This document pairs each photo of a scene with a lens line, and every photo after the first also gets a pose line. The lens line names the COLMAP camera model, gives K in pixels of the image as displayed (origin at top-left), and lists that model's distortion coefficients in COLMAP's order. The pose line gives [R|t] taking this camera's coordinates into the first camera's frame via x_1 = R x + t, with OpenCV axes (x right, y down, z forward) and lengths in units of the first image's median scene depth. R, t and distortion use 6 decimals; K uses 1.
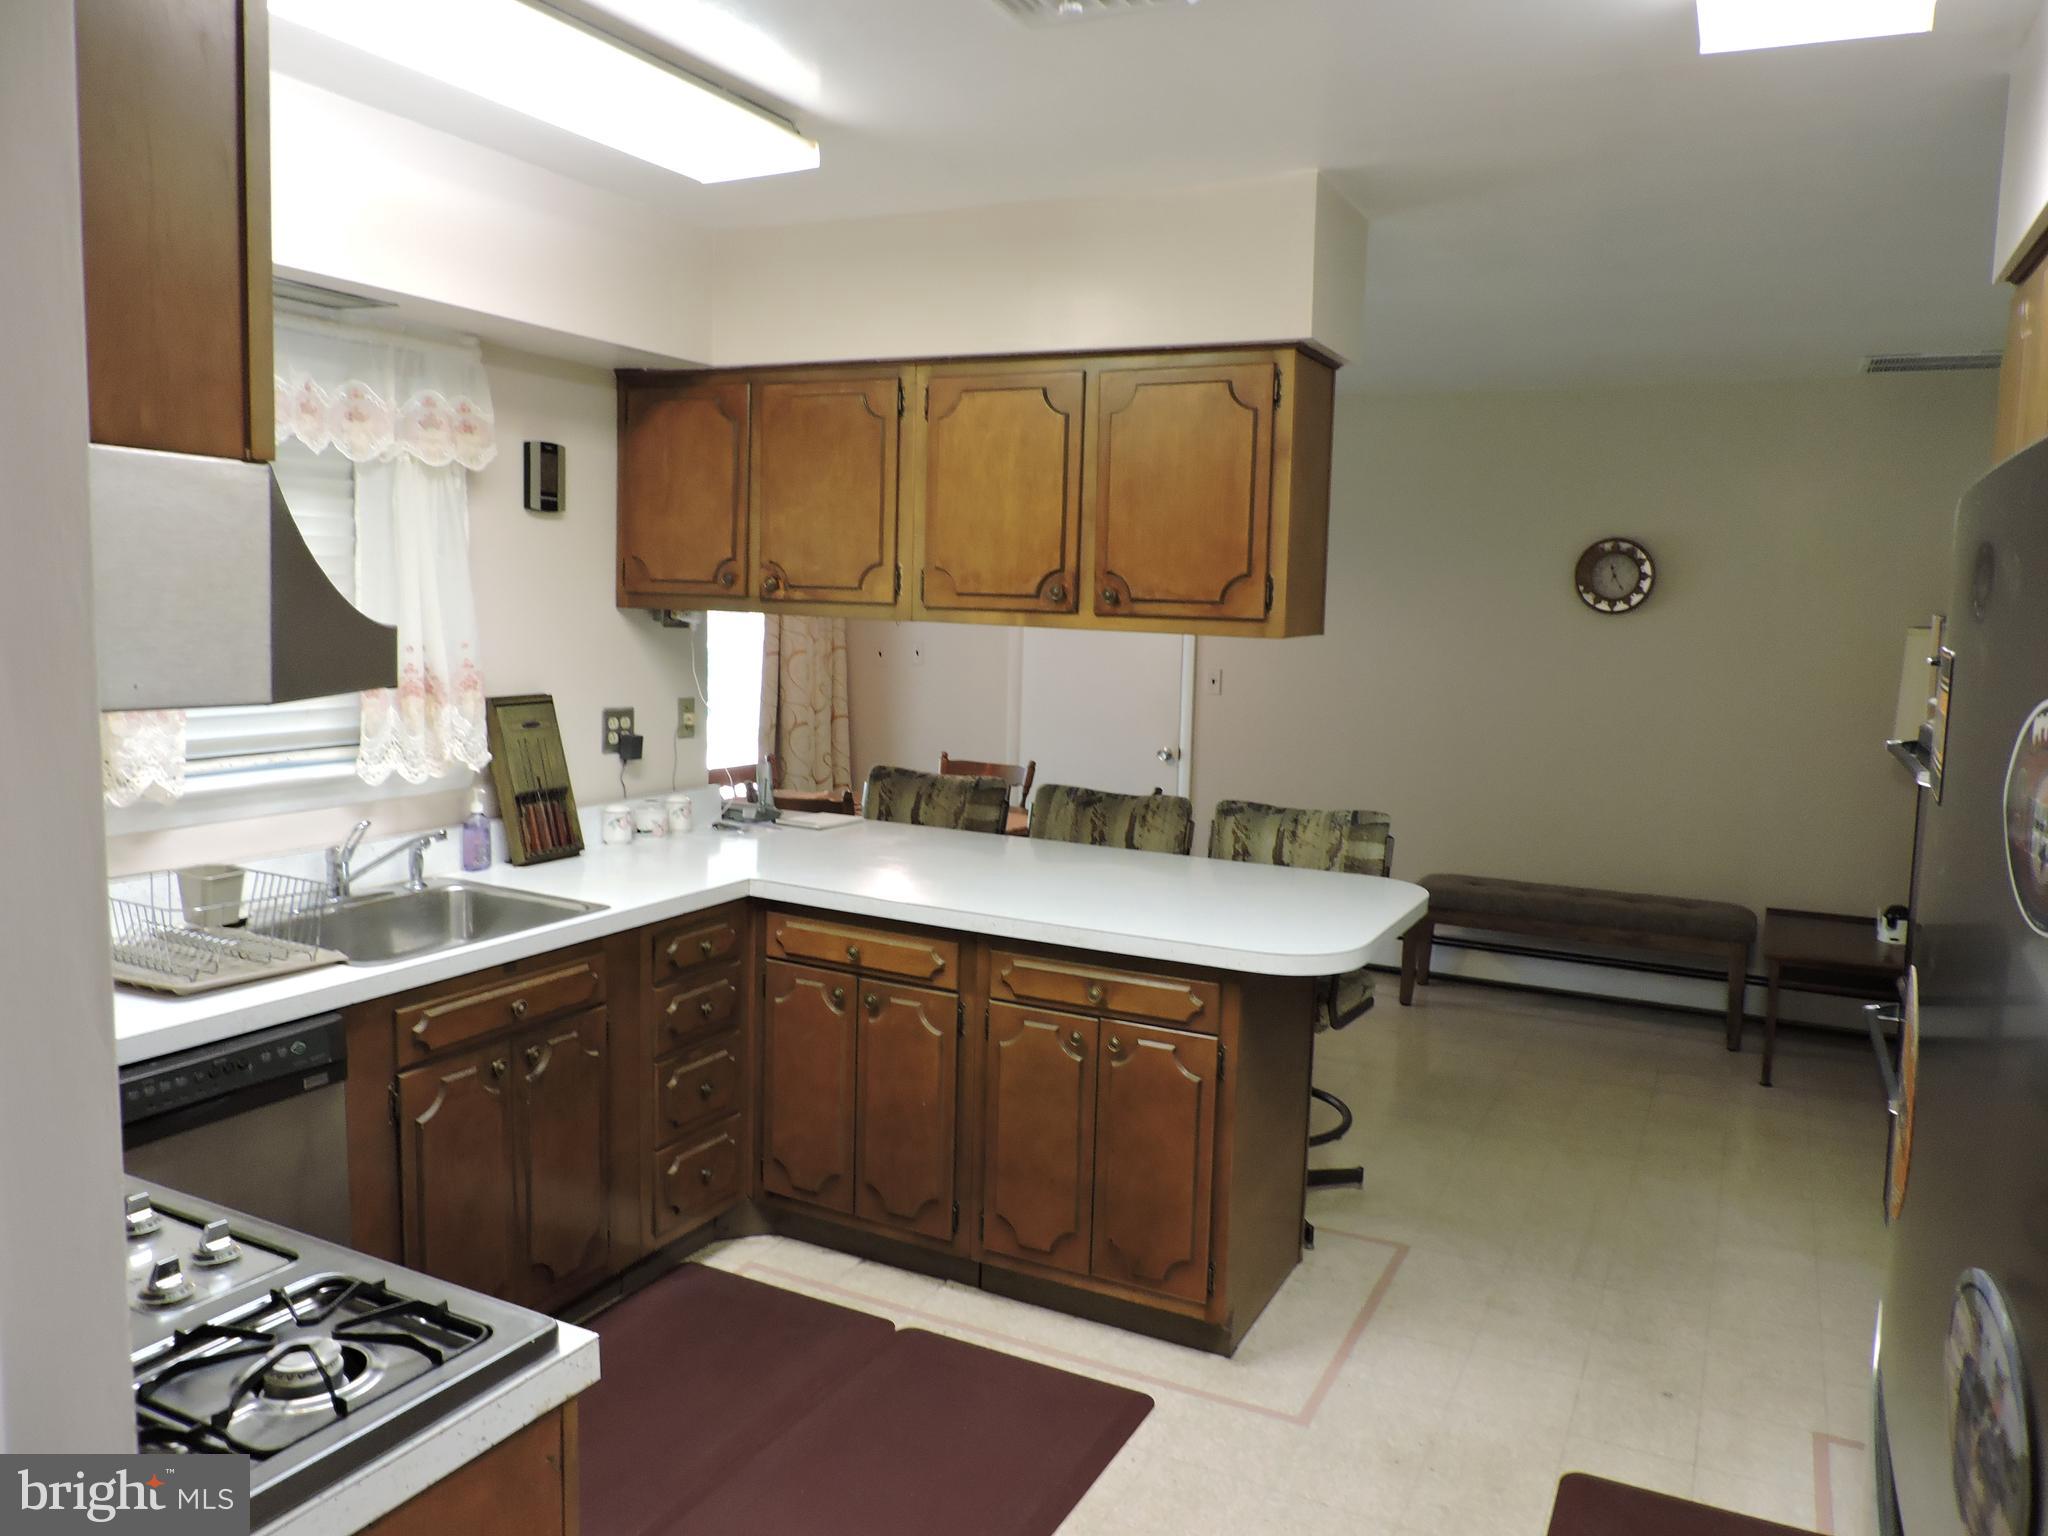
lens RADIAL K [[1468.6, 0, 1018.9], [0, 1468.6, 763.9], [0, 0, 1]] dist [-0.014796, 0.006872]
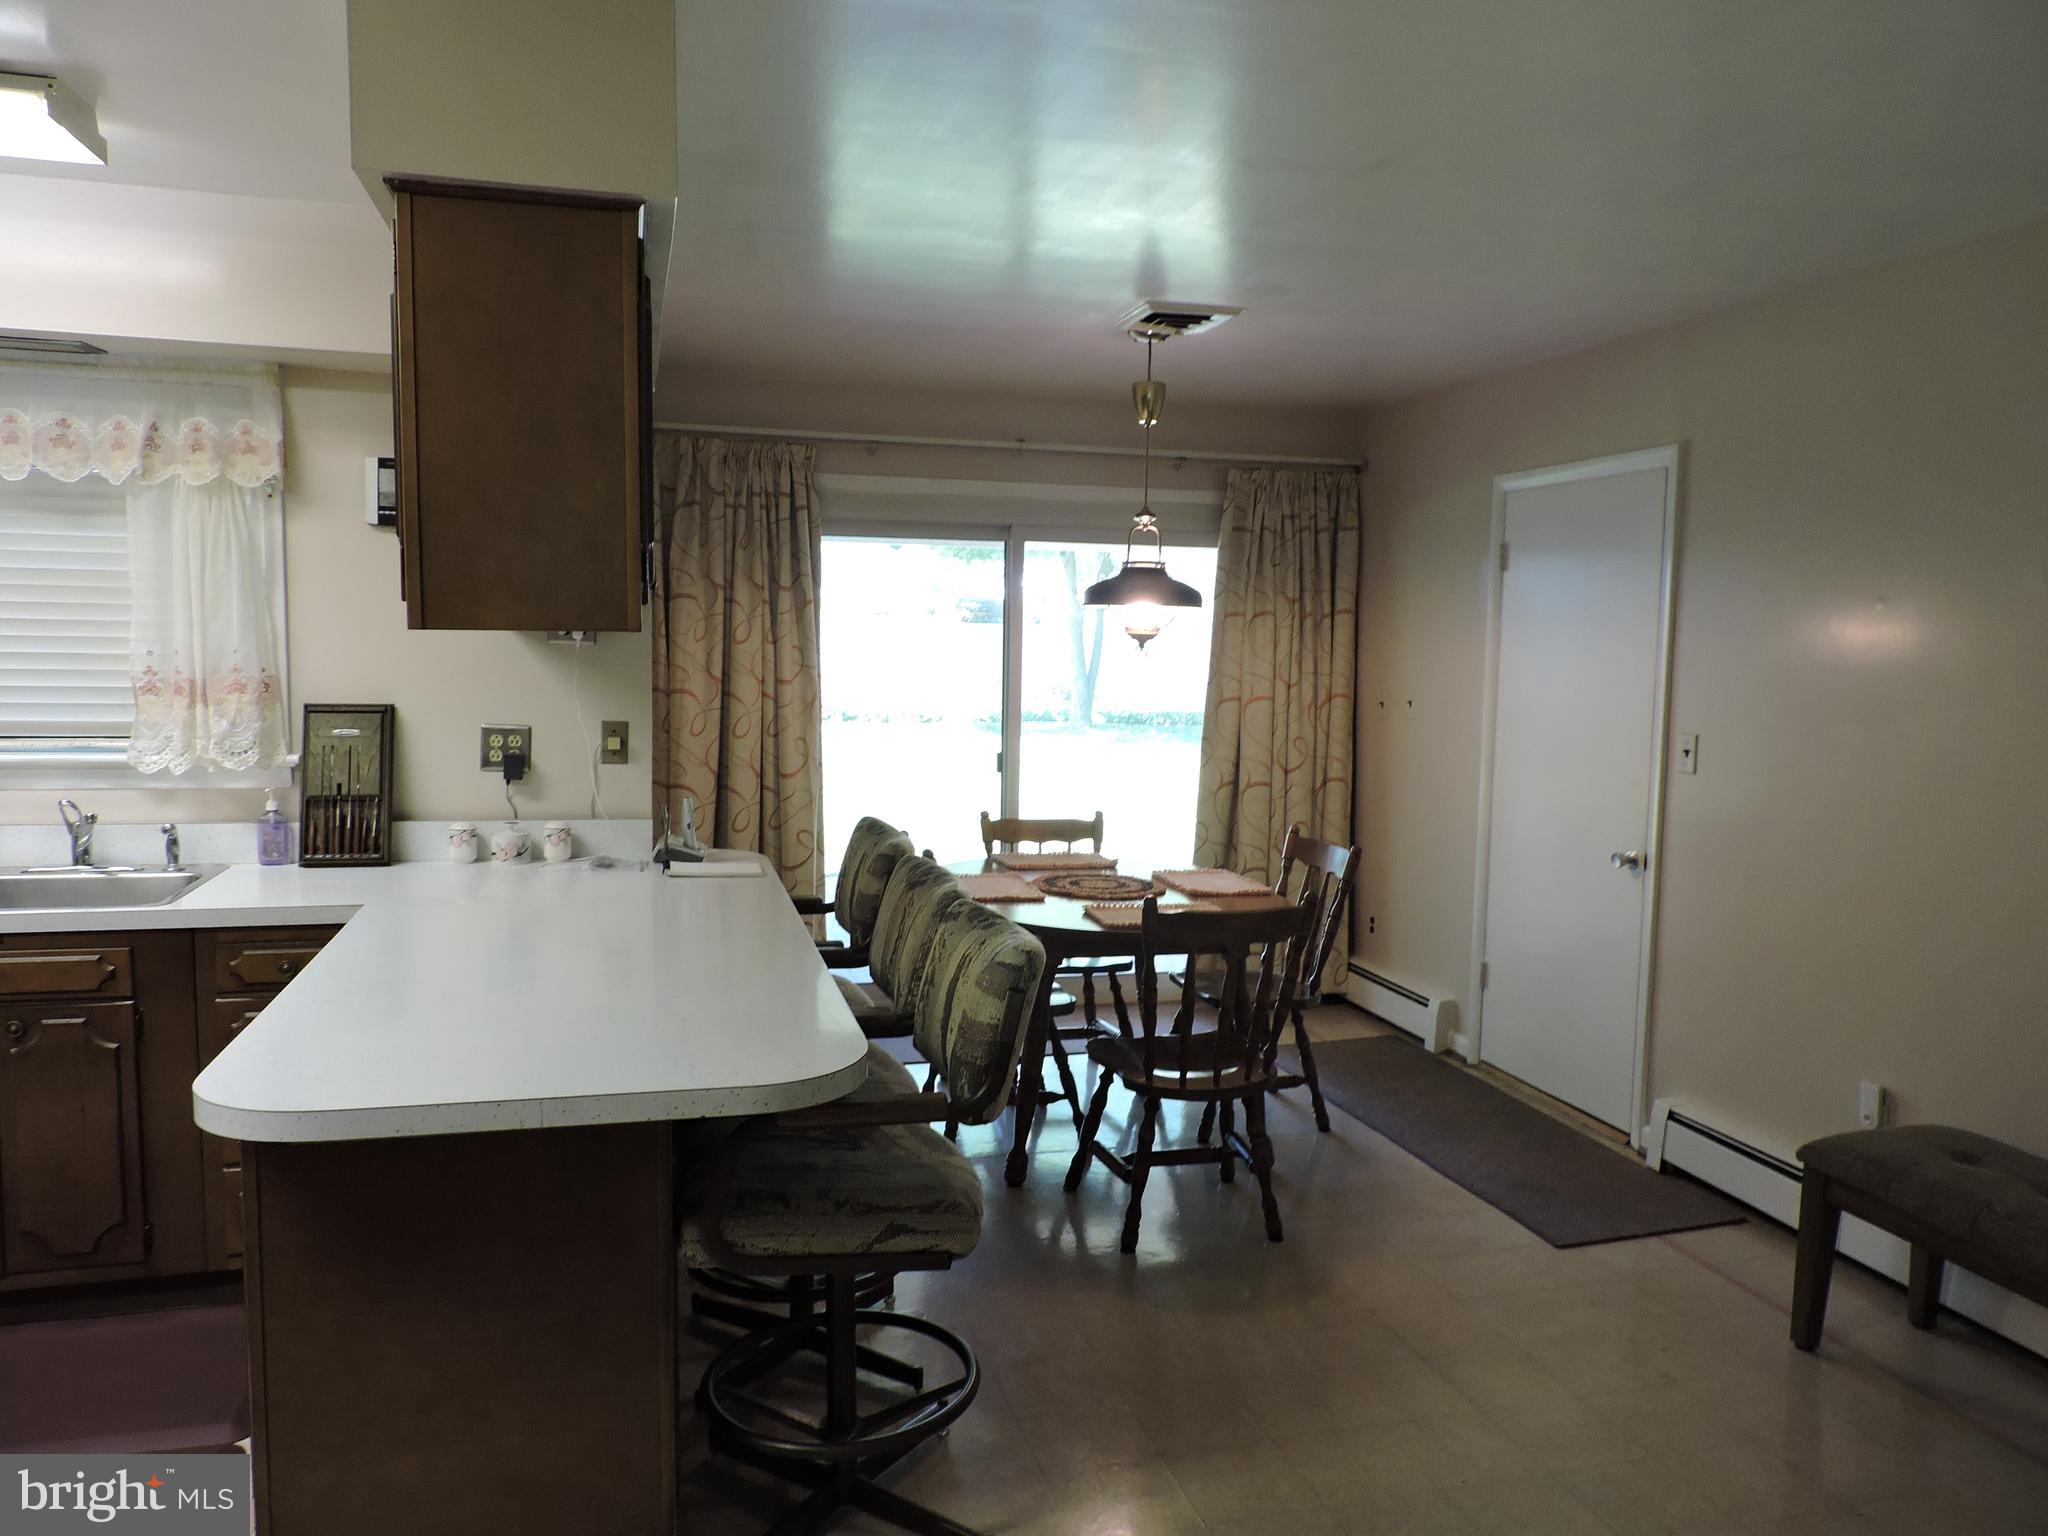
lens RADIAL K [[1468.6, 0, 1028.5], [0, 1468.6, 768.4], [0, 0, 1]] dist [-0.014796, 0.006872]
pose [[0.681986, 0.053486, -0.729407, 0.682136], [-0.087209, 0.996154, -0.008493, -0.031780], [0.726147, 0.069403, 0.684028, 0.593355]]
